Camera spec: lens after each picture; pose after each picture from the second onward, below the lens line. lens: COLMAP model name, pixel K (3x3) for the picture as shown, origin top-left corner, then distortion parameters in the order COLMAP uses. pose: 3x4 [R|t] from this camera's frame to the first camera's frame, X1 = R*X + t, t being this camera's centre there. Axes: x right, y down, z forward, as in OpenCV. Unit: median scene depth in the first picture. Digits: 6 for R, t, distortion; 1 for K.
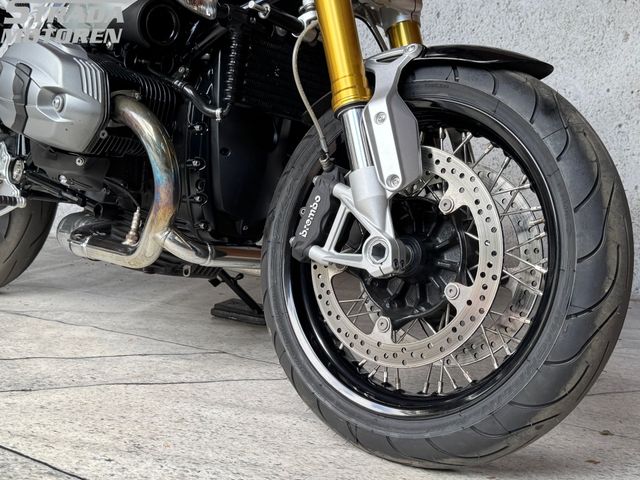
lens RADIAL K [[820.1, 0, 308.9], [0, 820.1, 240.3], [0, 0, 1]] dist [0.172047, -0.446310]
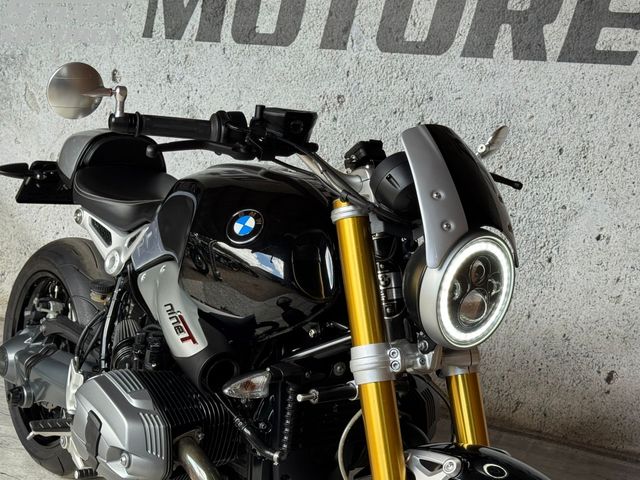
lens RADIAL K [[994.6, 0, 320.0], [0, 994.6, 240.0], [0, 0, 1]] dist [0.118164, -0.021376]
pose [[0.987778, 0.012567, -0.155361, 0.131558], [0.003204, 0.994897, 0.100842, -0.540811], [0.155836, -0.100108, 0.982697, -0.180696]]
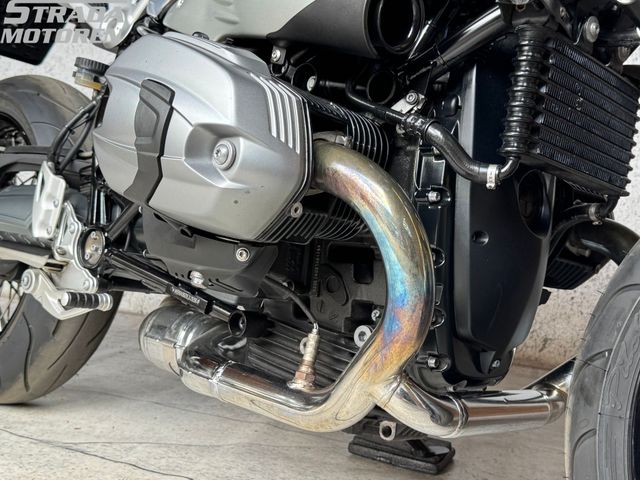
lens RADIAL K [[830.1, 0, 320.0], [0, 830.1, 240.0], [0, 0, 1]] dist [0.177785, -0.422657]
pose [[0.999524, 0.019493, 0.023924, -0.236659], [-0.018467, 0.998931, -0.042385, -0.081549], [-0.024725, 0.041923, 0.998815, 0.428309]]
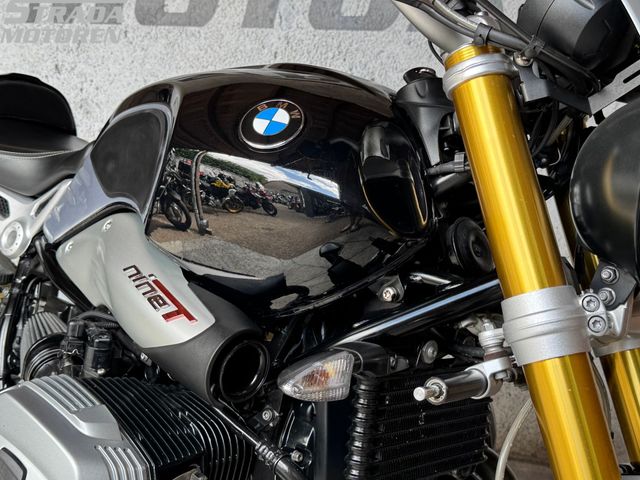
lens RADIAL K [[830.1, 0, 320.0], [0, 830.1, 240.0], [0, 0, 1]] dist [0.177785, -0.422657]
pose [[0.998966, -0.017273, 0.042064, -0.142030], [0.016279, 0.999582, 0.023875, -0.360943], [-0.042459, -0.023166, 0.998830, 0.384241]]
